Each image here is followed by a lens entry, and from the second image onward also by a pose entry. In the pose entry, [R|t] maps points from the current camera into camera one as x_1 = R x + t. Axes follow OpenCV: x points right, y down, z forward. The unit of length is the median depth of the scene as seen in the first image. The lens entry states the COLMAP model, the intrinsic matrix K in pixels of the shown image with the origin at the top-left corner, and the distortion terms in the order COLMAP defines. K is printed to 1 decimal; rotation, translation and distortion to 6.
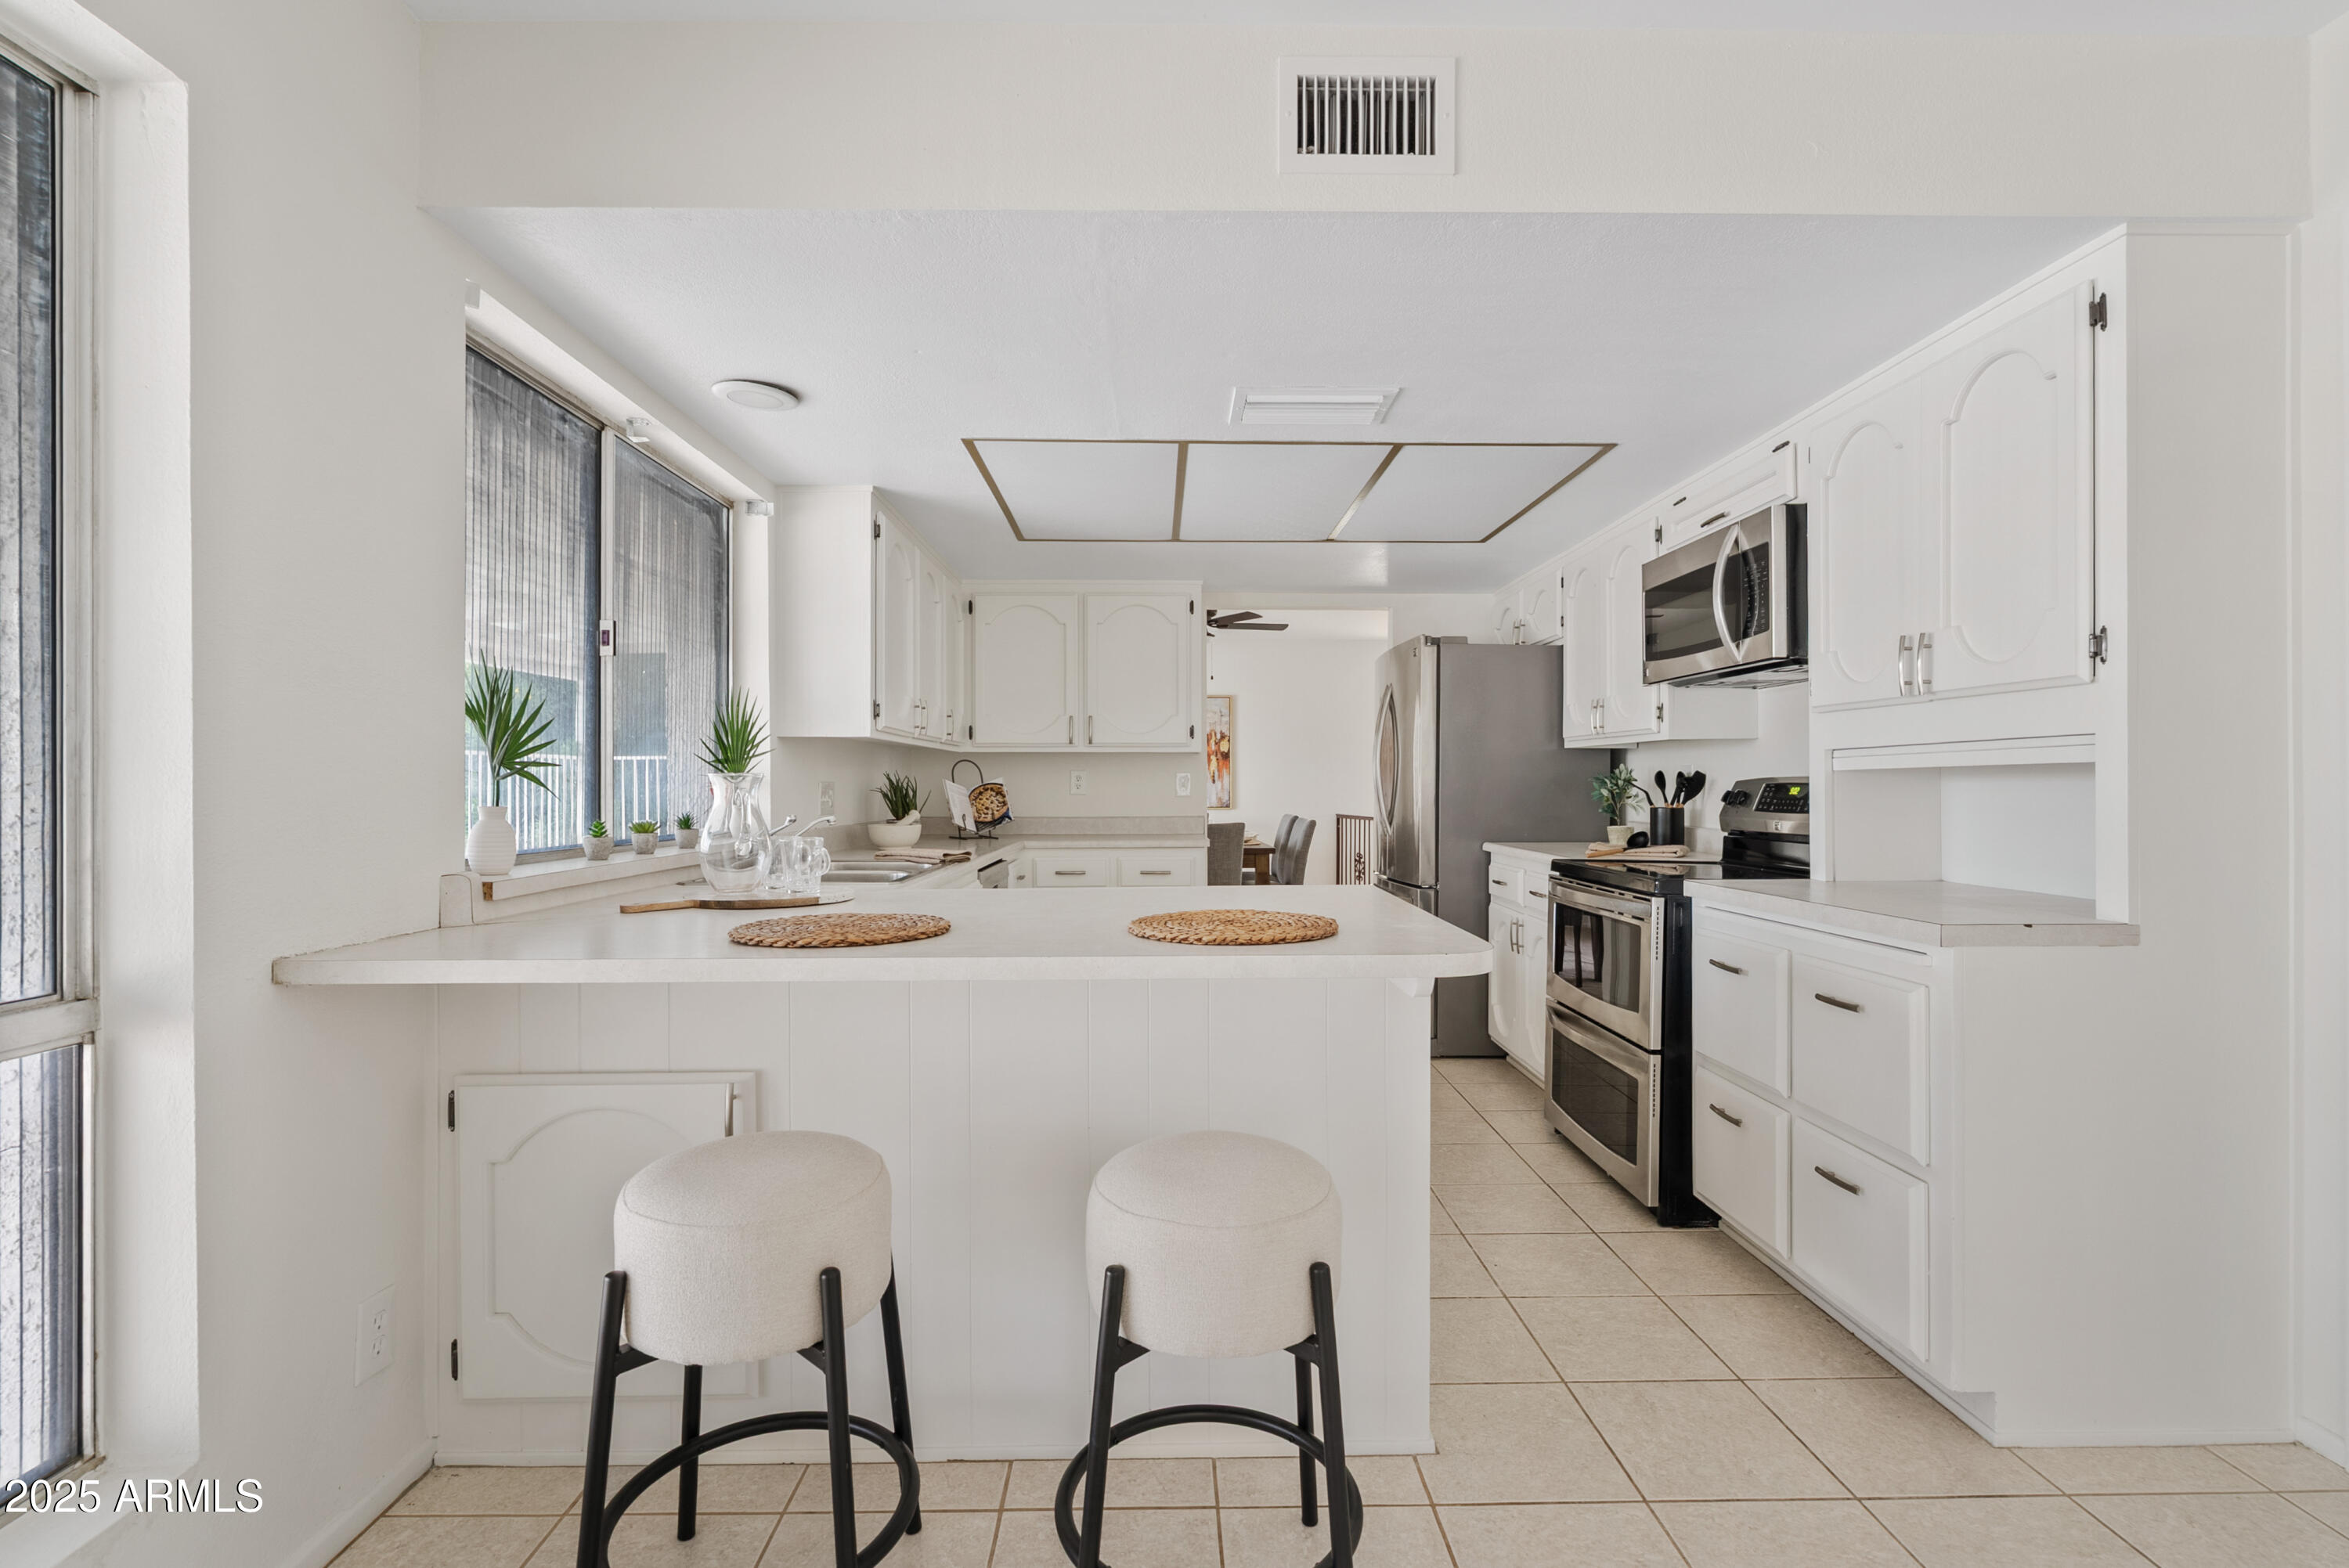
lens RADIAL K [[1070.4, 0, 1175.9], [0, 1070.4, 795.6], [0, 0, 1]] dist [0.000346, 0.000496]
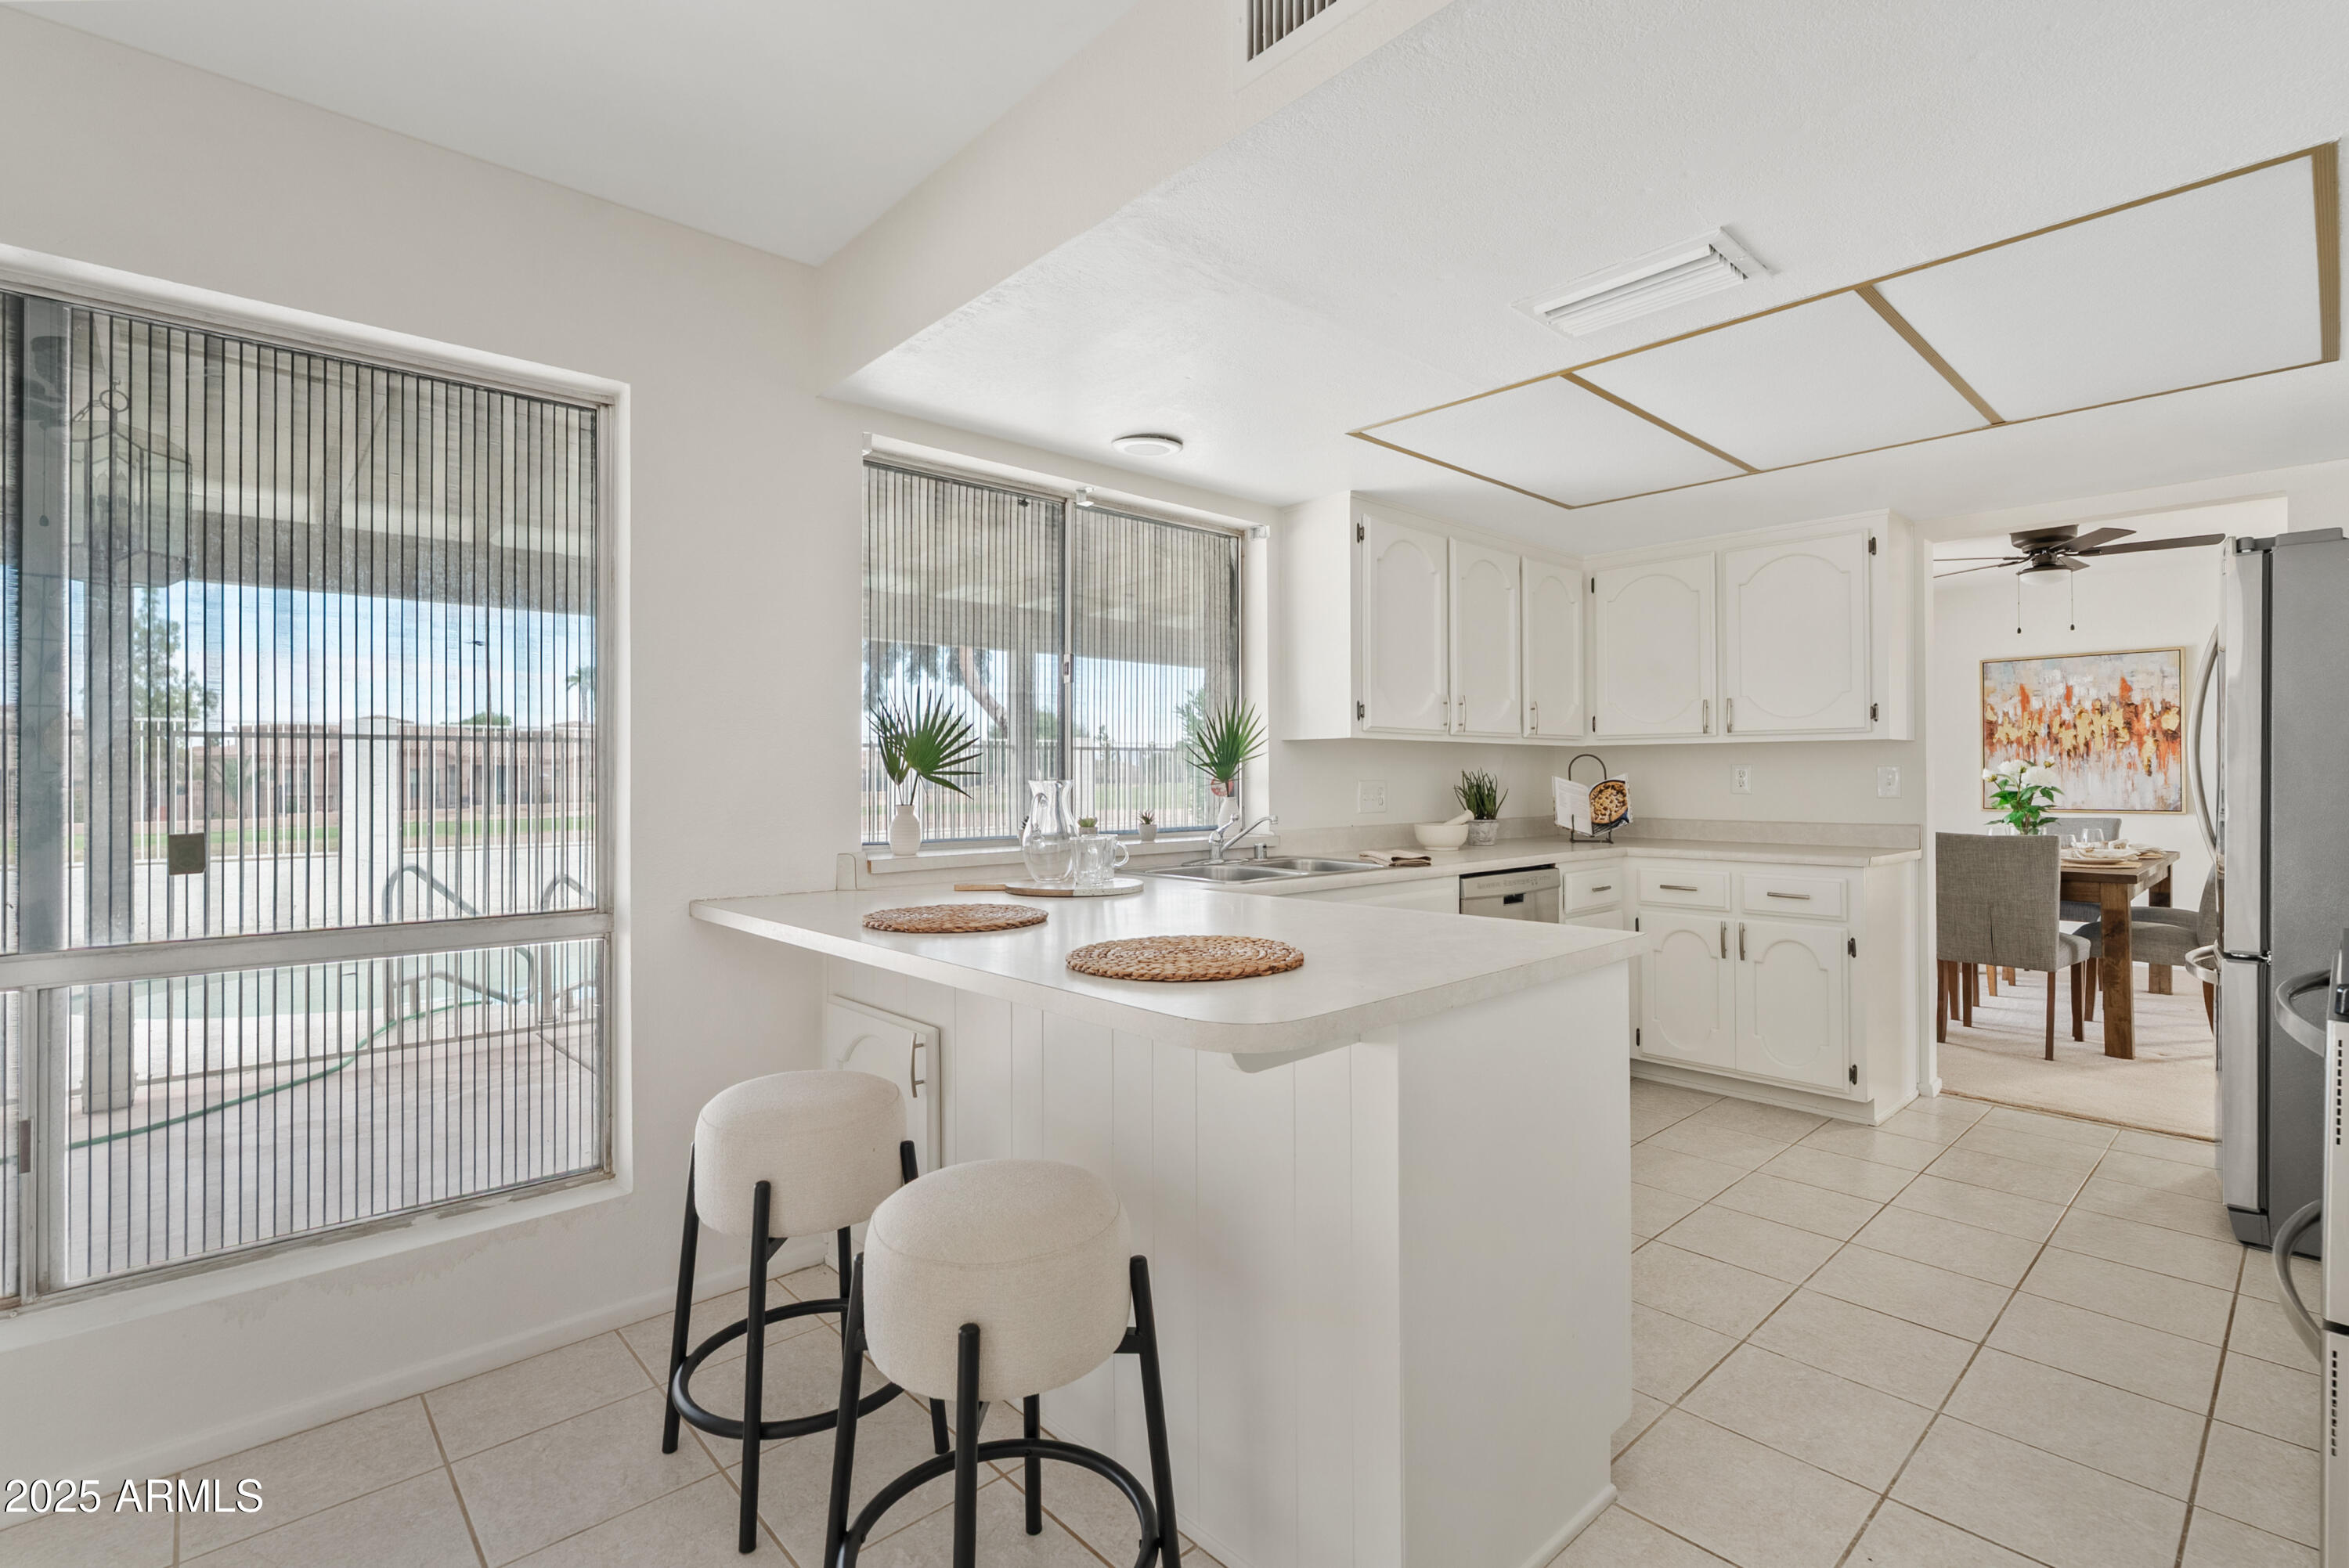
lens RADIAL K [[1078.0, 0, 1184.8], [0, 1078.0, 779.8], [0, 0, 1]] dist [-0.001794, 0.001347]
pose [[0.667030, 0.001614, -0.745029, 0.317676], [-0.004700, 0.999987, -0.002042, -0.010573], [0.745016, 0.004864, 0.667029, 0.172591]]
